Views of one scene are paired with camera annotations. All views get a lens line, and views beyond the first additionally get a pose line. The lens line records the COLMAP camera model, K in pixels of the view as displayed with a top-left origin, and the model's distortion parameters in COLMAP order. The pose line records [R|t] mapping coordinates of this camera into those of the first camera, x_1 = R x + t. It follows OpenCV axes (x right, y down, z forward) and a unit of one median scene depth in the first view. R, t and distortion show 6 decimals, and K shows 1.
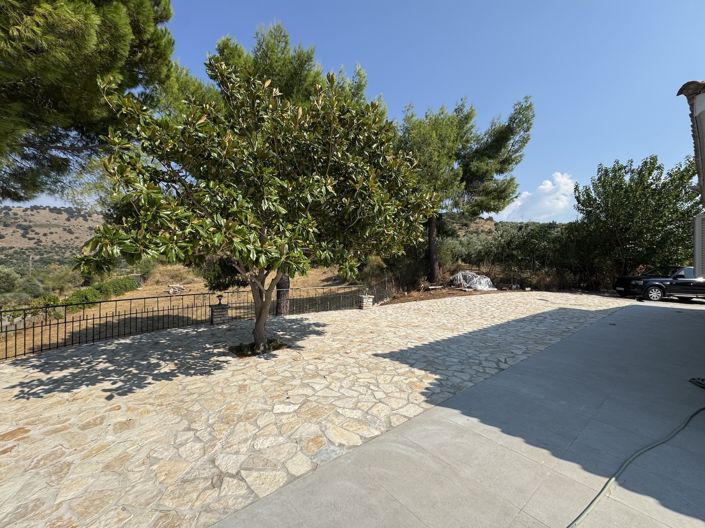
lens RADIAL K [[281.6, 0, 355.5], [0, 281.6, 262.1], [0, 0, 1]] dist [-0.002795, 0.000560]
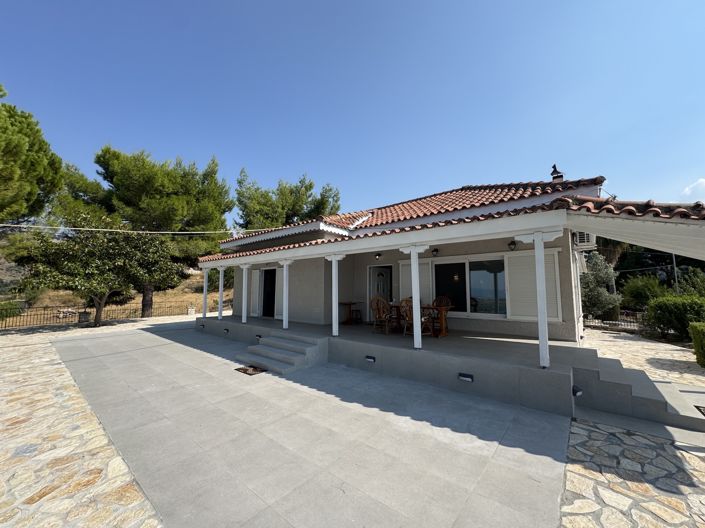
lens RADIAL K [[281.6, 0, 349.2], [0, 281.6, 264.9], [0, 0, 1]] dist [-0.002795, 0.000560]
pose [[0.978954, 0.010724, 0.203798, 0.395002], [0.004052, 0.997400, -0.071948, -0.008082], [-0.204040, 0.071260, 0.976366, -0.553614]]
